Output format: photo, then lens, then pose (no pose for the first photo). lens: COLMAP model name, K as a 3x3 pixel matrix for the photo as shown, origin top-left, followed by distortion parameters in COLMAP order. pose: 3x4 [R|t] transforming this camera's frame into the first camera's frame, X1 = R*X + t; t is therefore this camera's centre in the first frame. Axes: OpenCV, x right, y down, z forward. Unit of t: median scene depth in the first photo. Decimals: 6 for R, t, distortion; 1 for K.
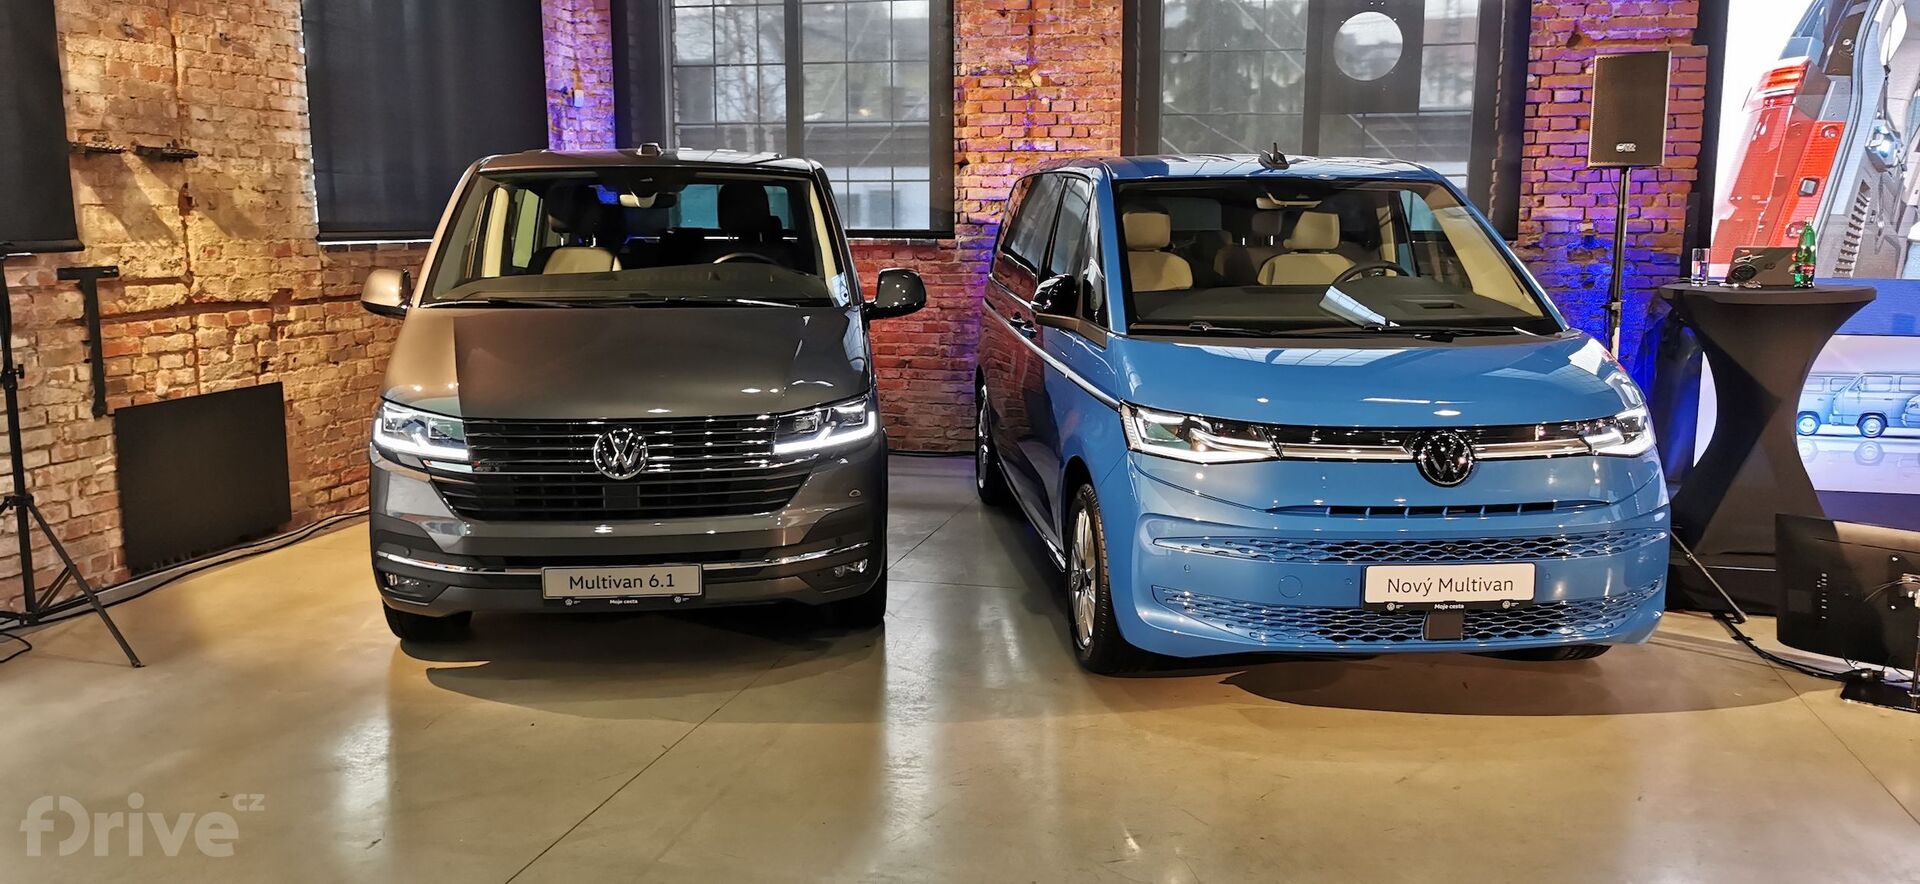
lens RADIAL K [[1455.4, 0, 960.0], [0, 1455.4, 442.0], [0, 0, 1]] dist [0.026302, -0.006278]
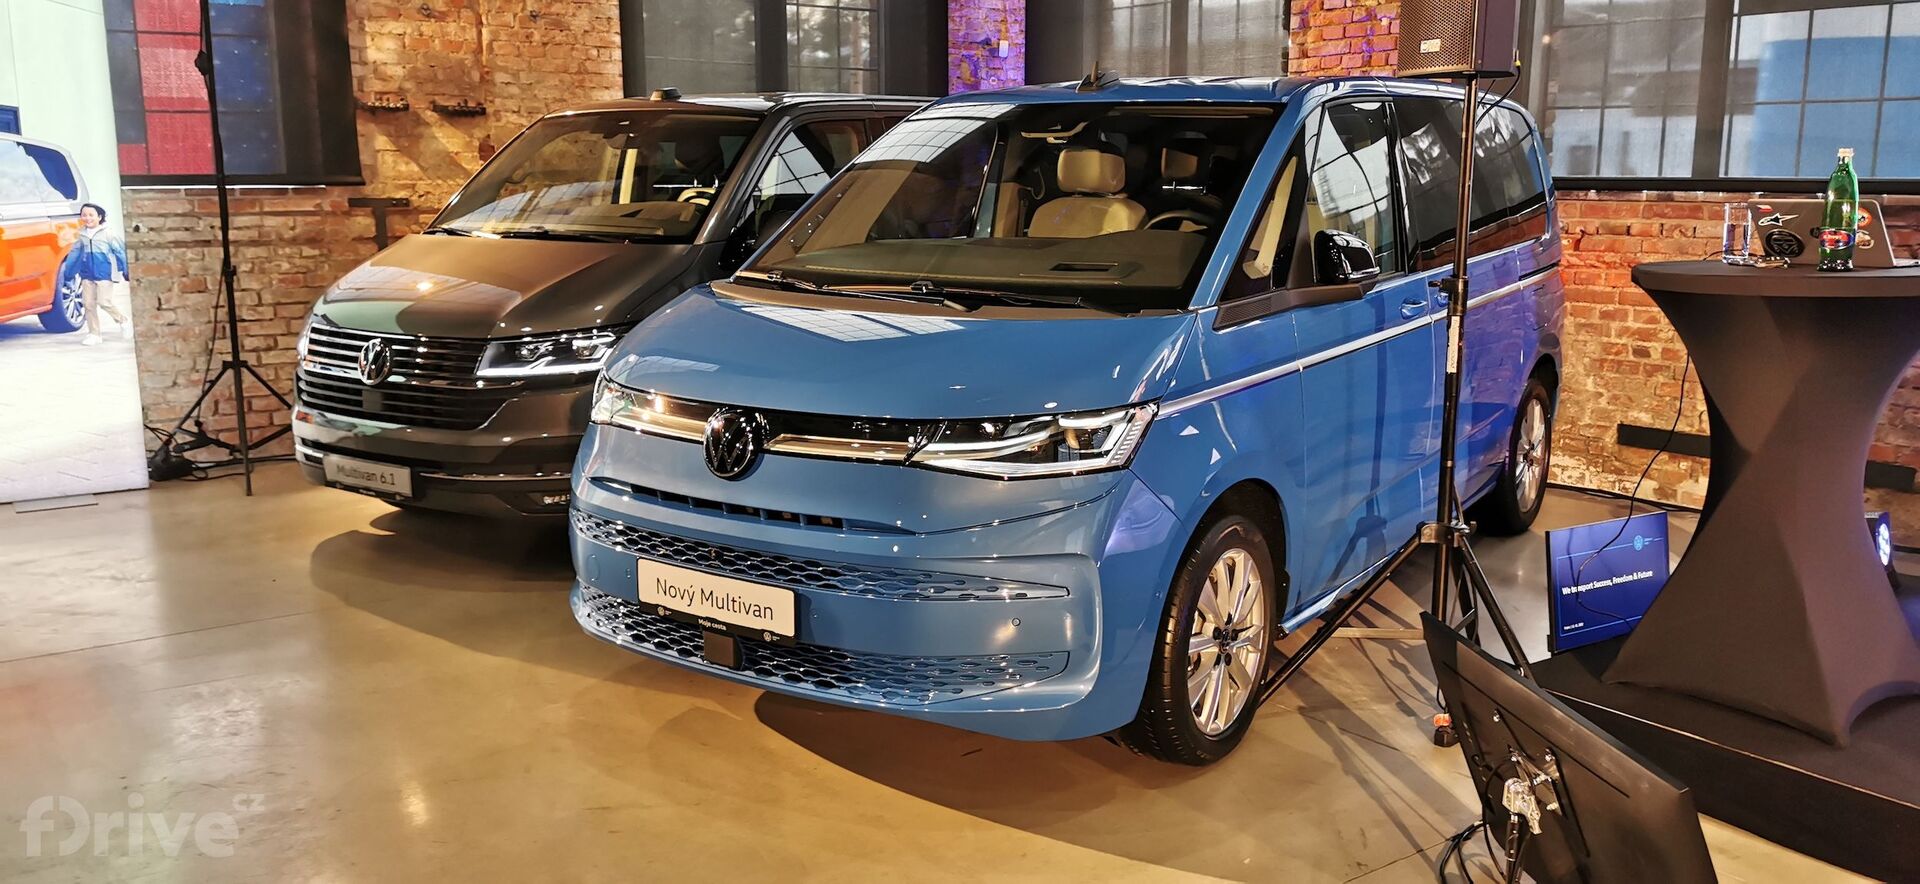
lens RADIAL K [[1424.4, 0, 960.0], [0, 1424.4, 442.0], [0, 0, 1]] dist [0.081943, 0.000167]
pose [[0.772567, 0.117422, -0.623981, 0.632796], [-0.098969, 0.993009, 0.064330, -0.036716], [0.627173, 0.012056, 0.778787, 0.315658]]
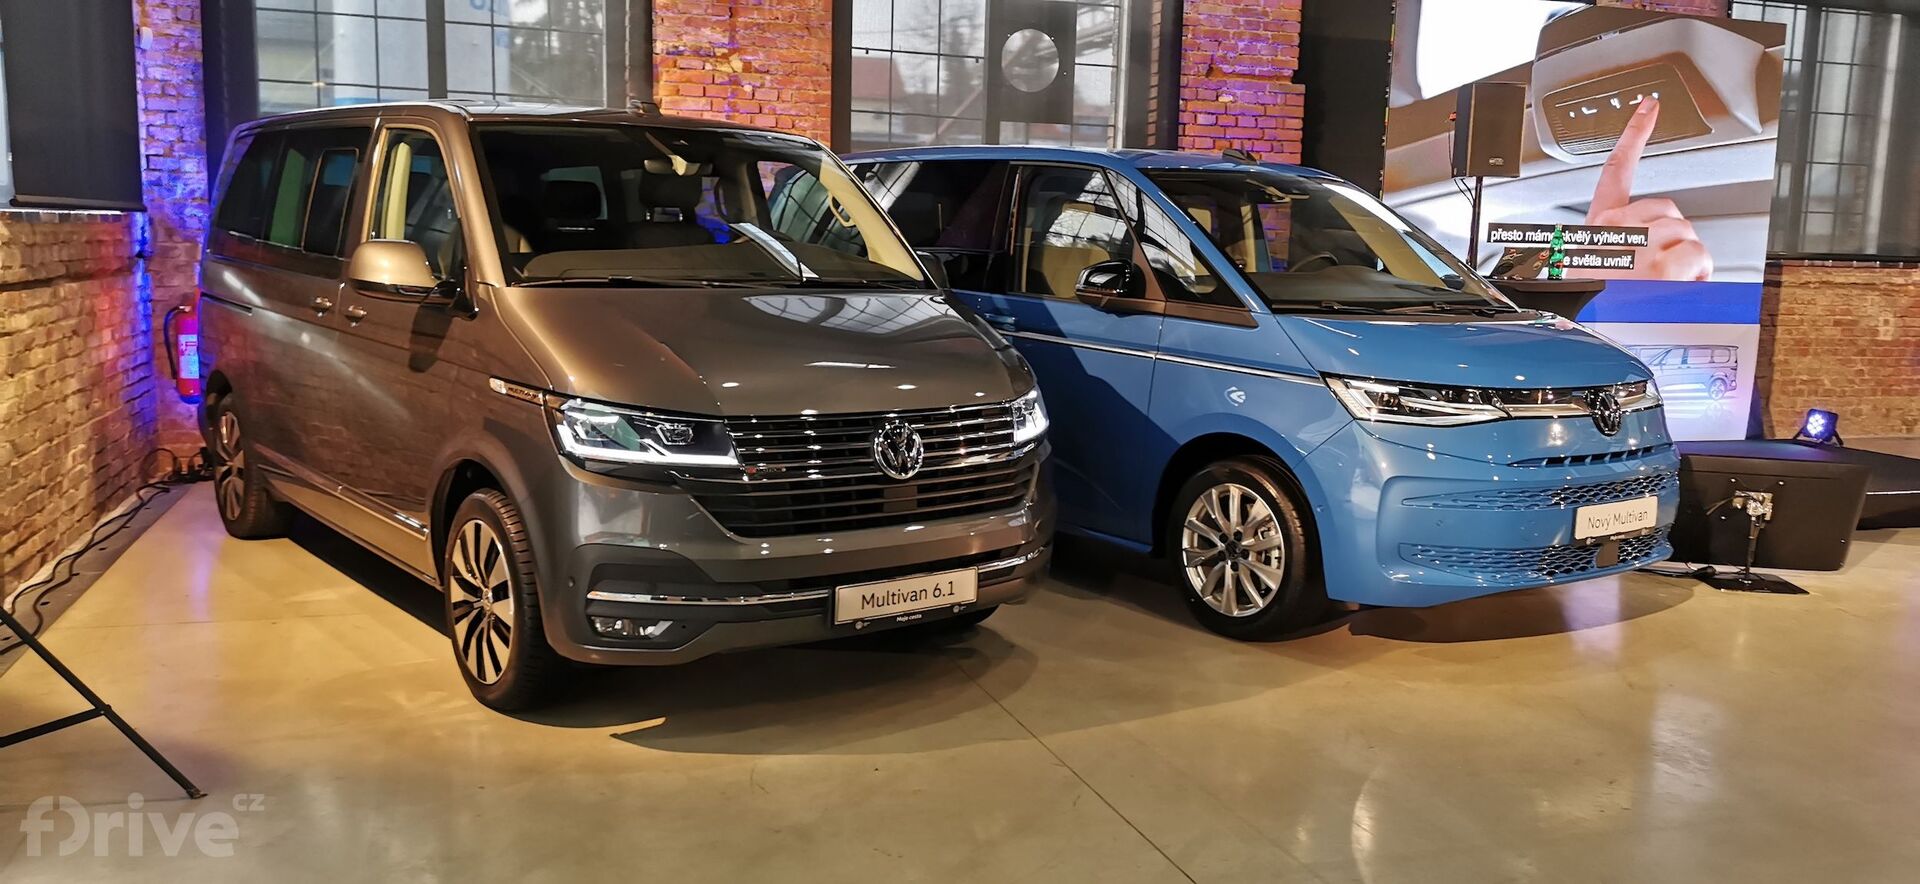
lens RADIAL K [[1455.4, 0, 960.0], [0, 1455.4, 442.0], [0, 0, 1]] dist [0.026302, -0.006278]
pose [[0.855571, -0.048453, 0.515414, -0.495959], [0.054034, 0.998530, 0.004175, 0.001481], [-0.514858, 0.024278, 0.856931, 0.176144]]
